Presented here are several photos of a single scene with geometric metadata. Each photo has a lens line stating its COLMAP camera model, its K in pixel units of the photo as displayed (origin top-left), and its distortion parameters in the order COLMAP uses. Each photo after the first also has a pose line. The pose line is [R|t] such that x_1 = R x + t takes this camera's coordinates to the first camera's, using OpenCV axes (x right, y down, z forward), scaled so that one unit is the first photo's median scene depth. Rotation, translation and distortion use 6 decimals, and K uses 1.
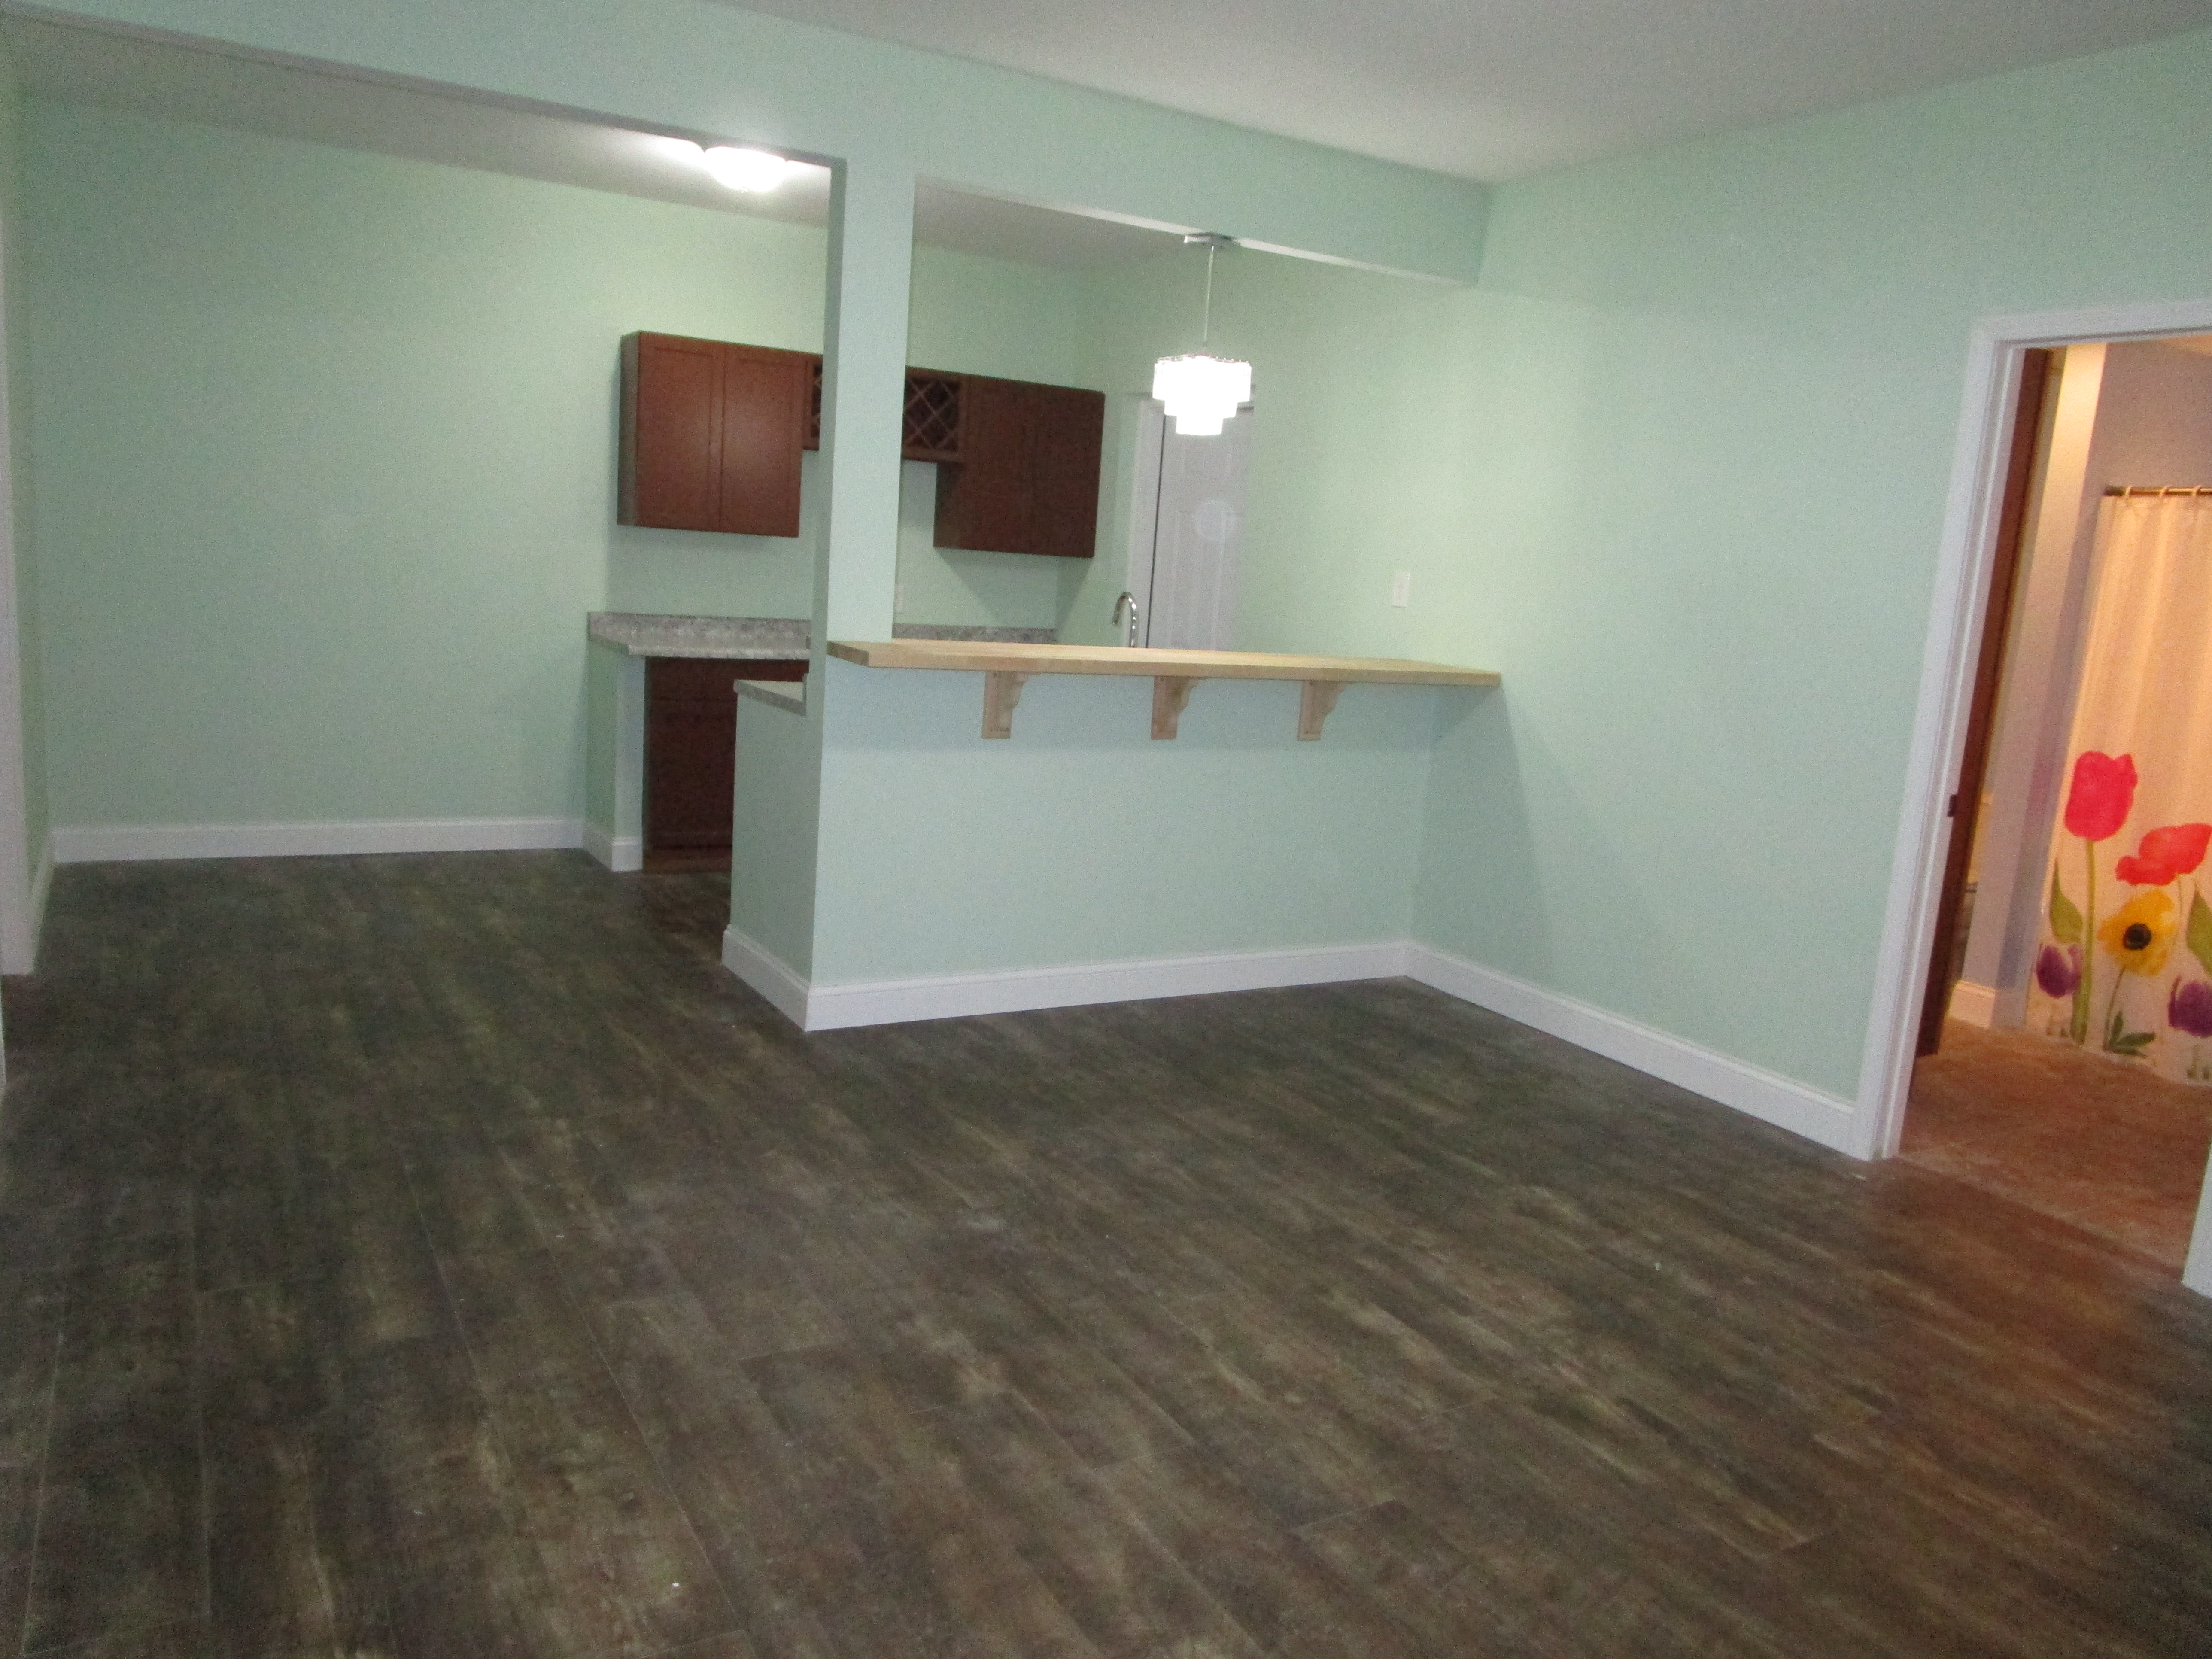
lens RADIAL K [[1601.2, 0, 1107.9], [0, 1601.2, 824.4], [0, 0, 1]] dist [-0.014697, 0.010233]
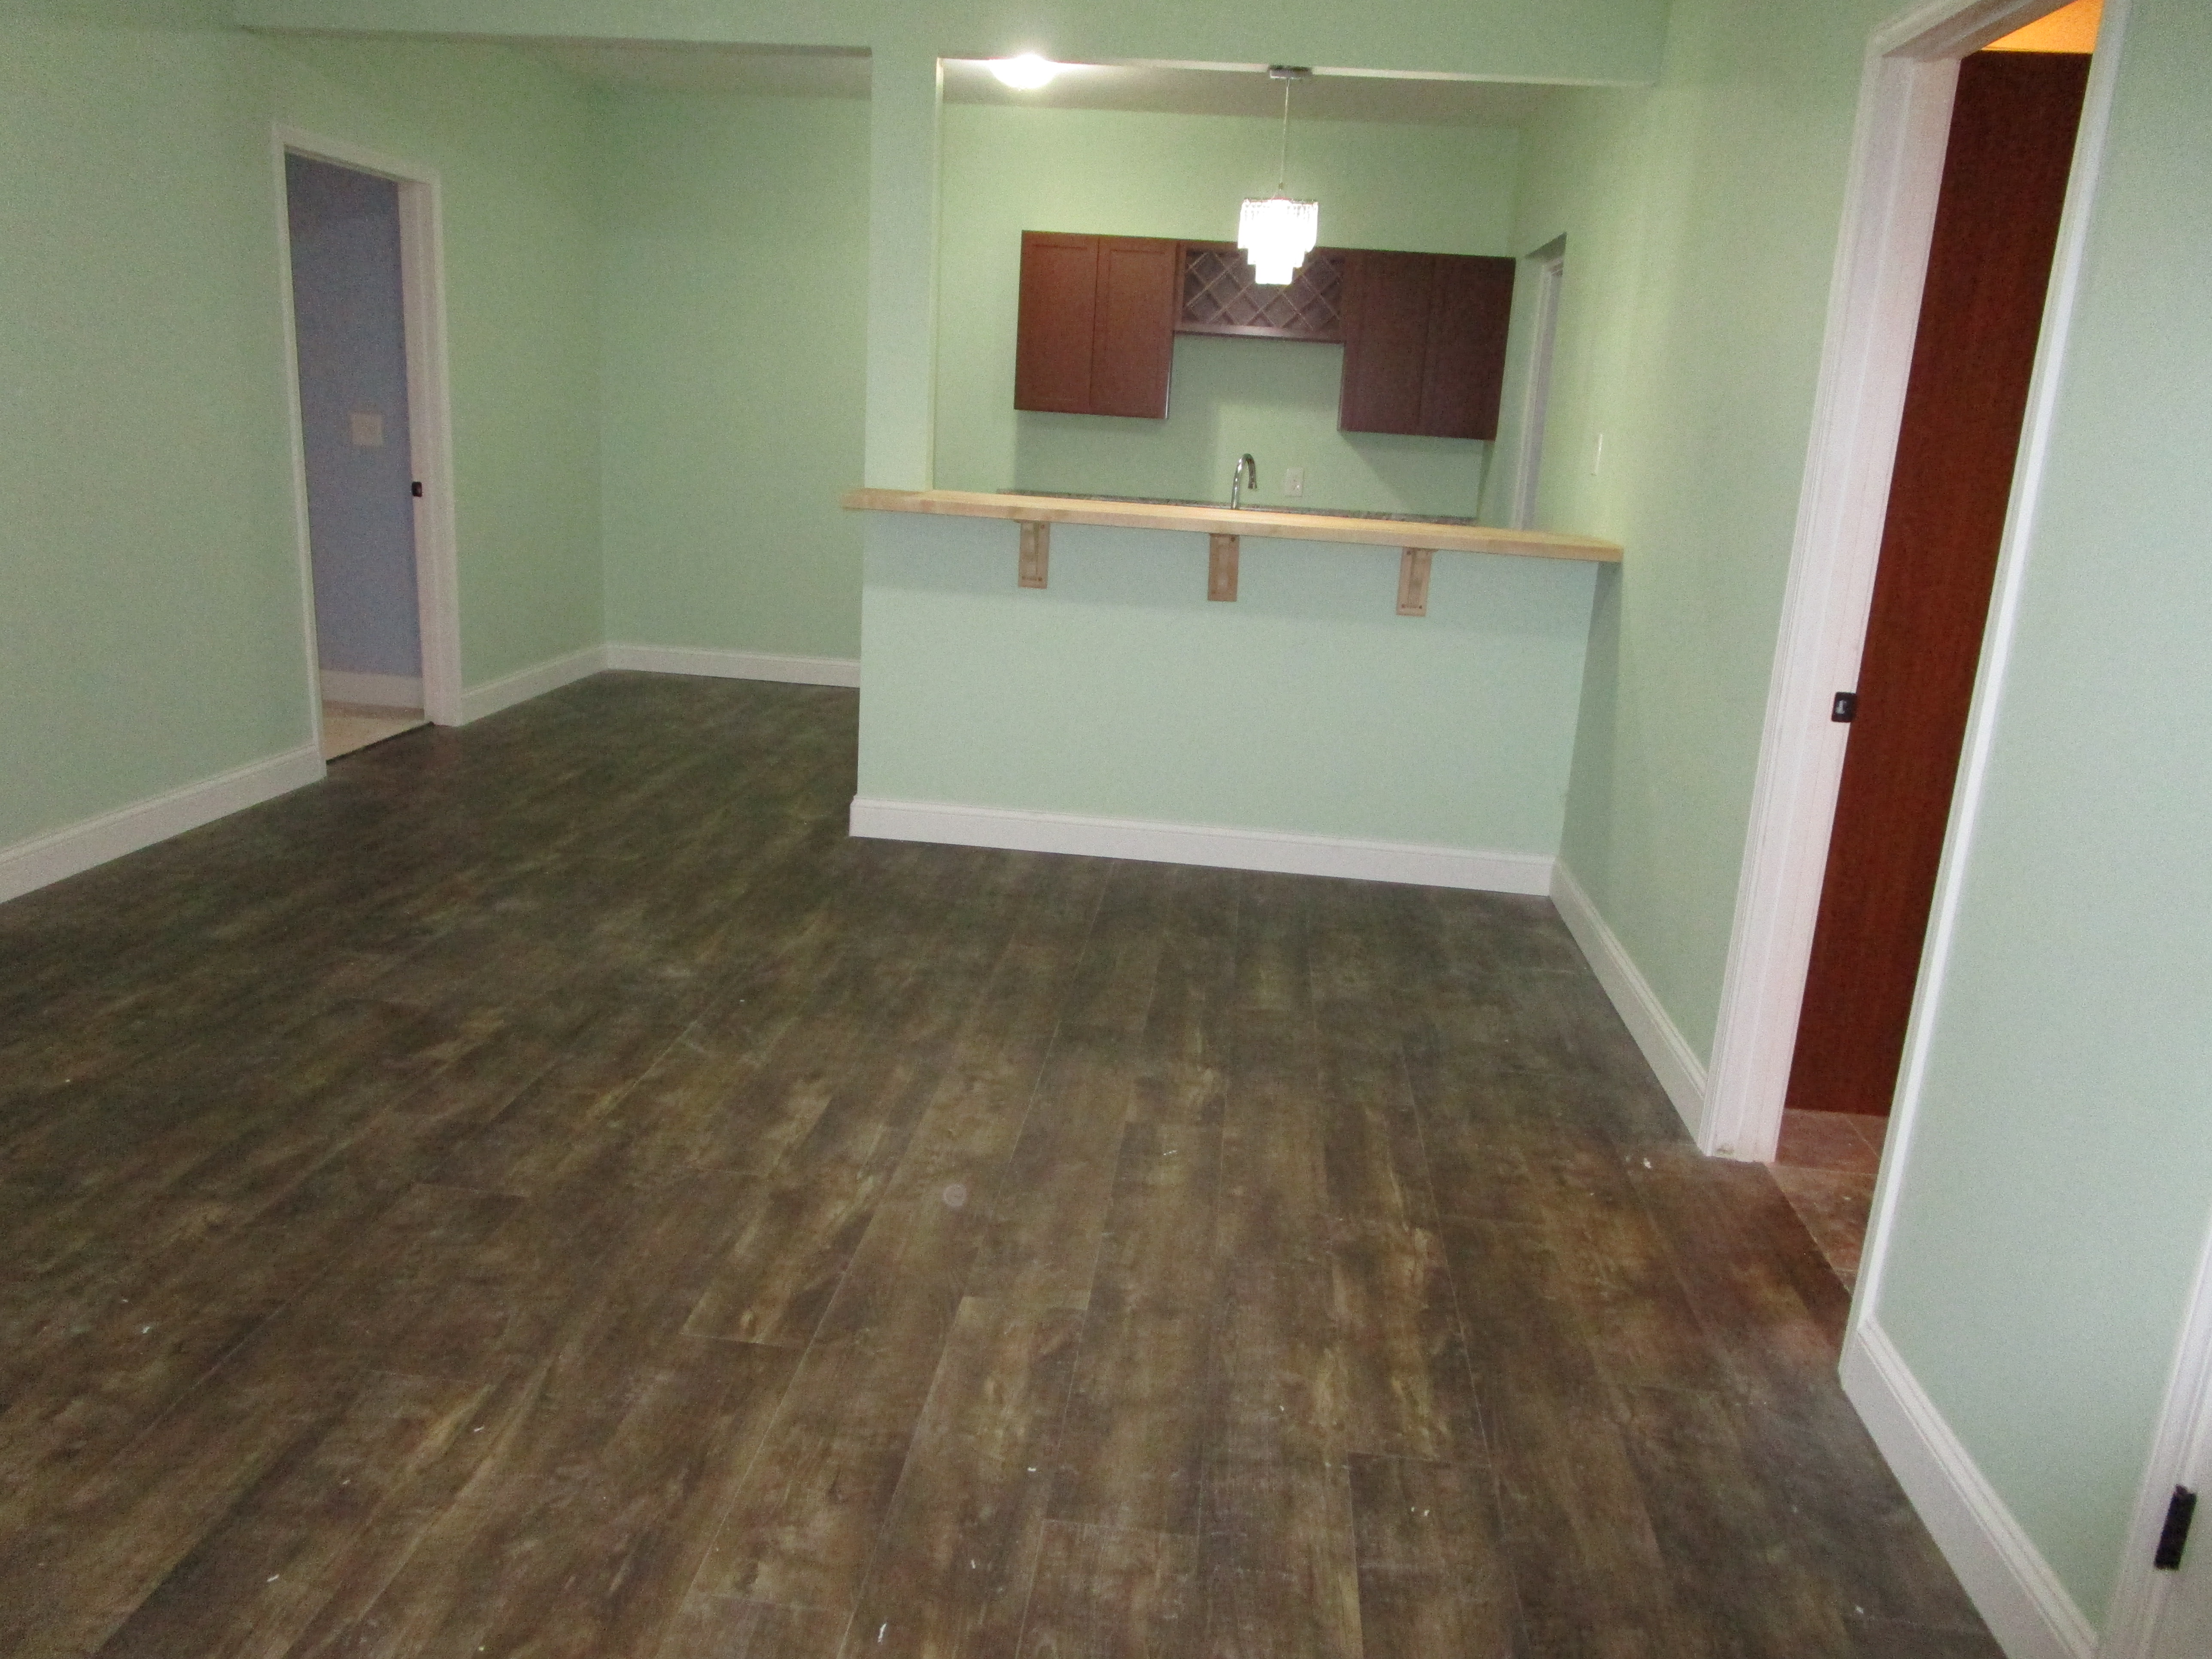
lens RADIAL K [[1601.2, 0, 1098.5], [0, 1601.2, 834.9], [0, 0, 1]] dist [-0.014697, 0.010233]
pose [[0.804905, 0.127202, -0.579609, 0.742469], [-0.100582, 0.991867, 0.077998, 0.025884], [0.584817, -0.004483, 0.811153, 0.211051]]
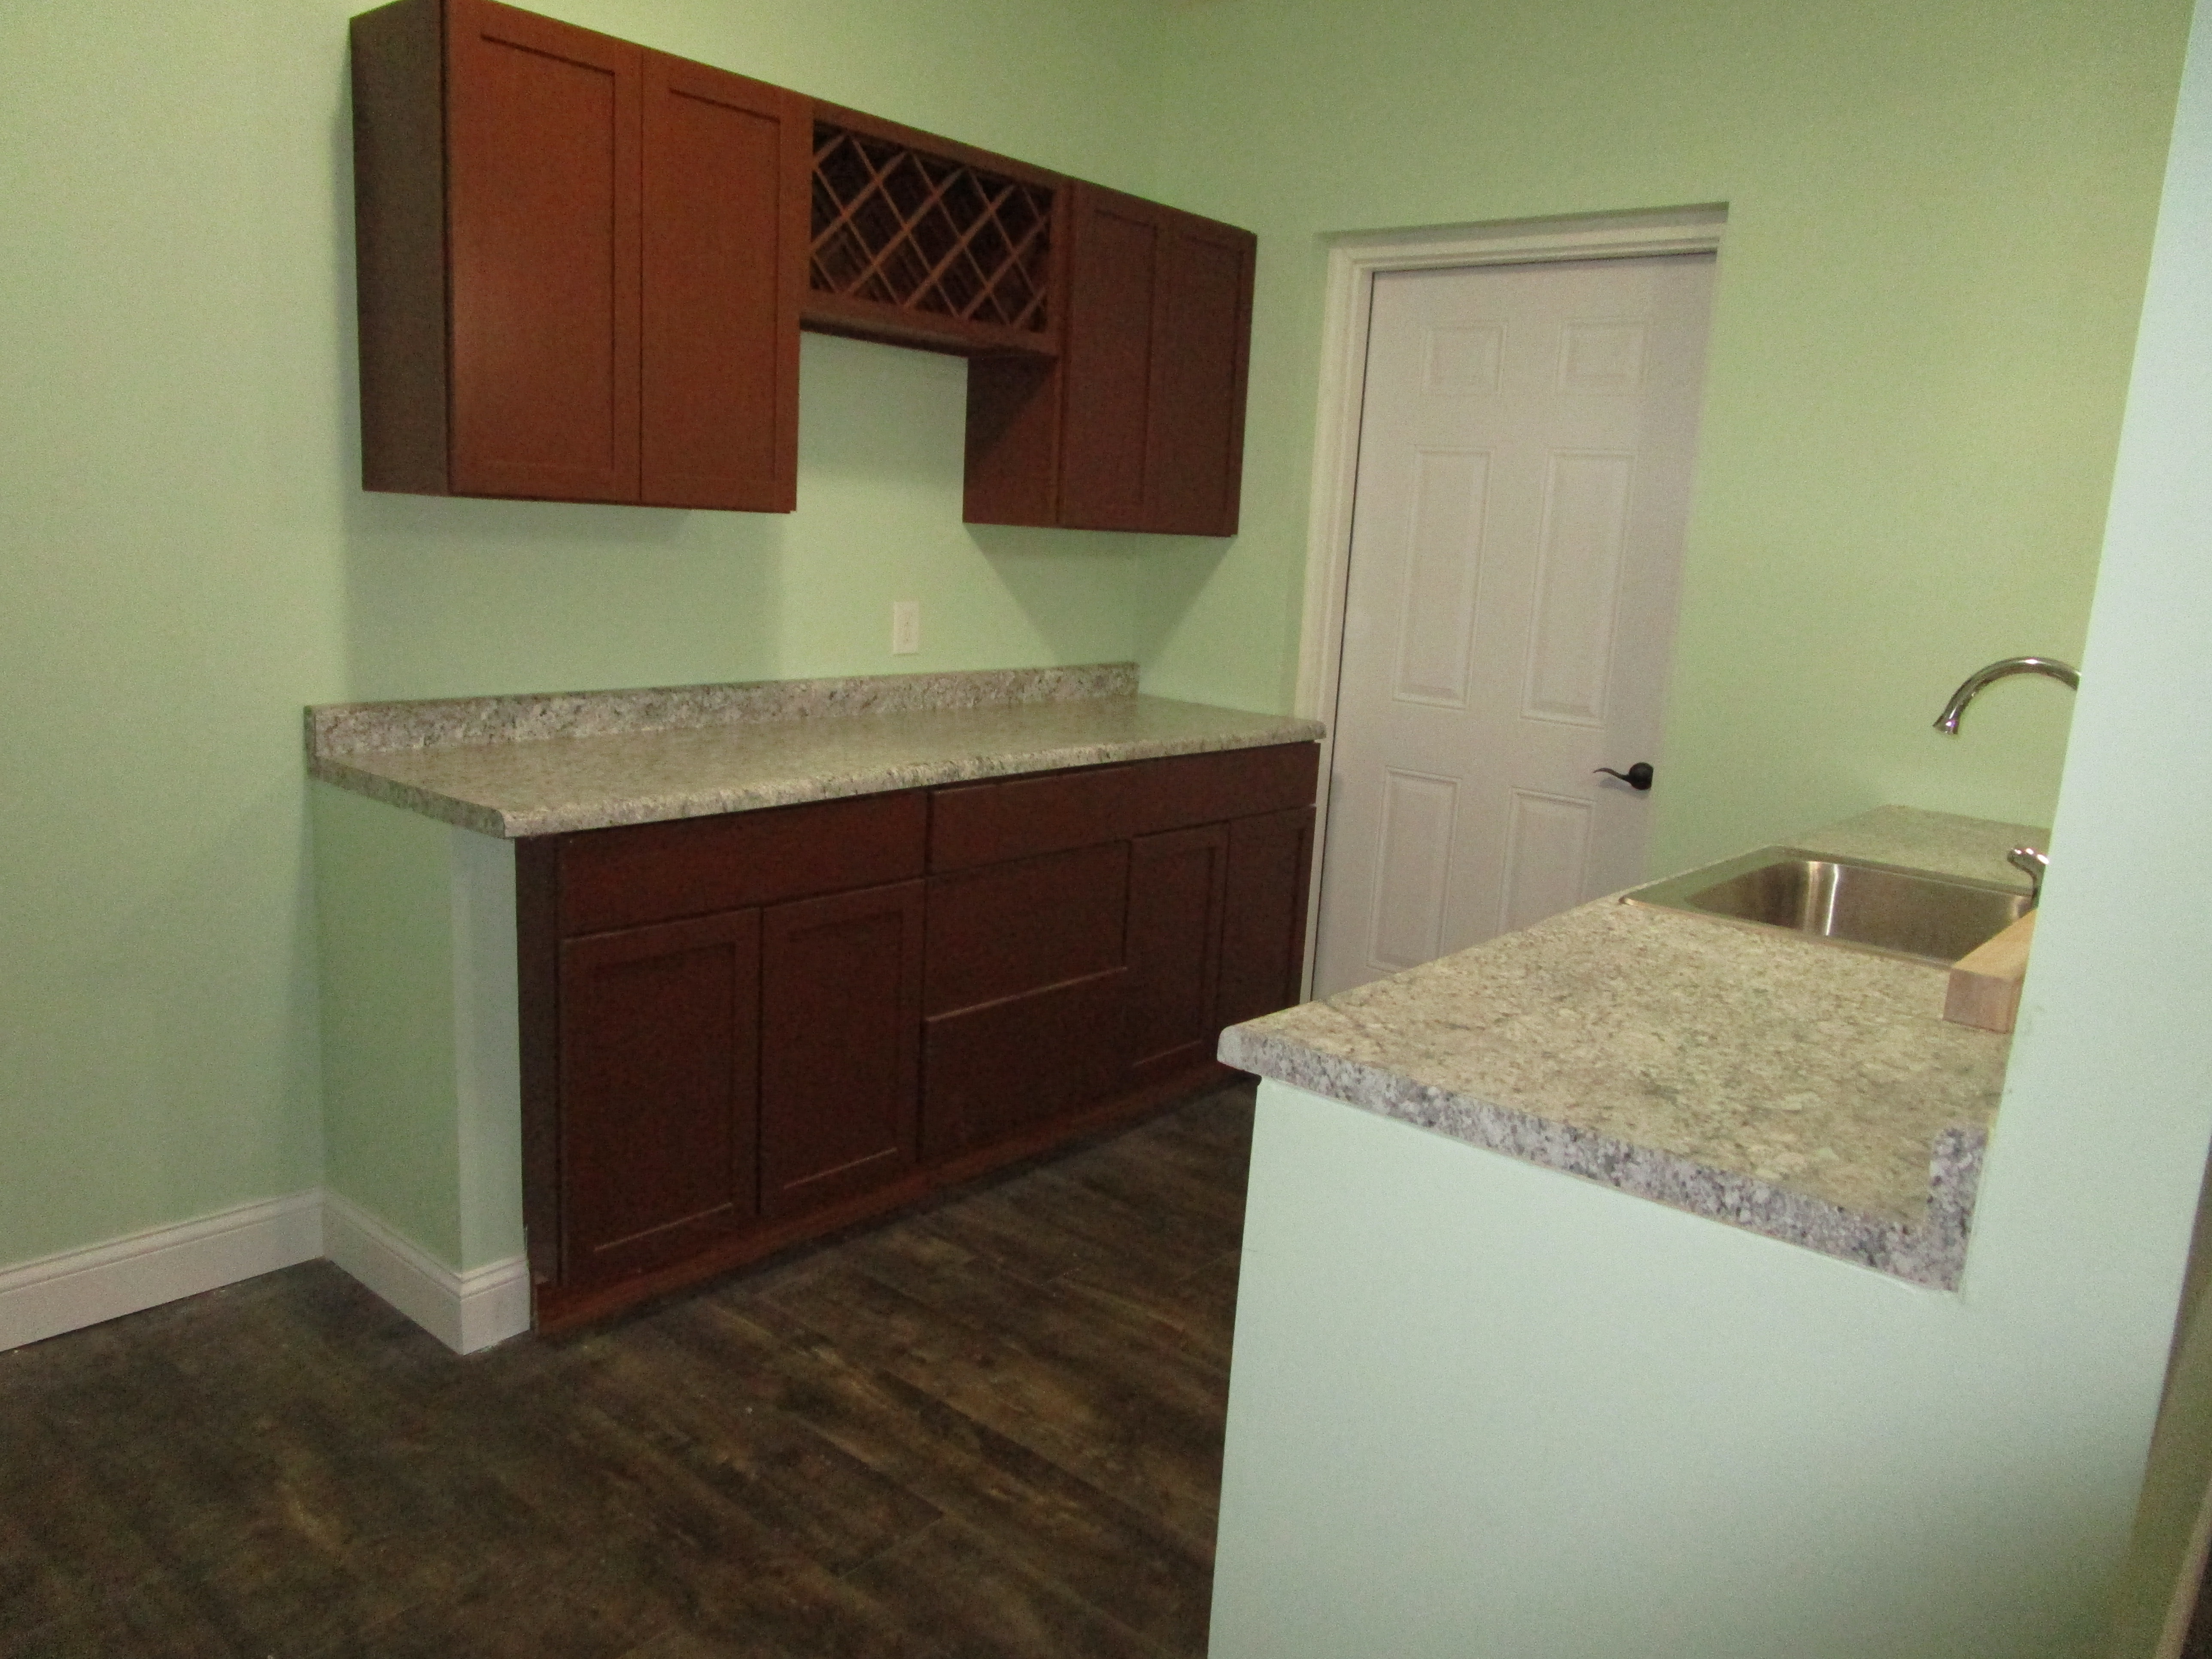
lens RADIAL K [[1601.2, 0, 1104.4], [0, 1601.2, 827.2], [0, 0, 1]] dist [-0.014697, 0.010233]
pose [[0.941828, -0.079620, 0.326527, -0.473835], [0.066438, 0.996469, 0.051343, -0.193040], [-0.329462, -0.026663, 0.943792, 0.969491]]
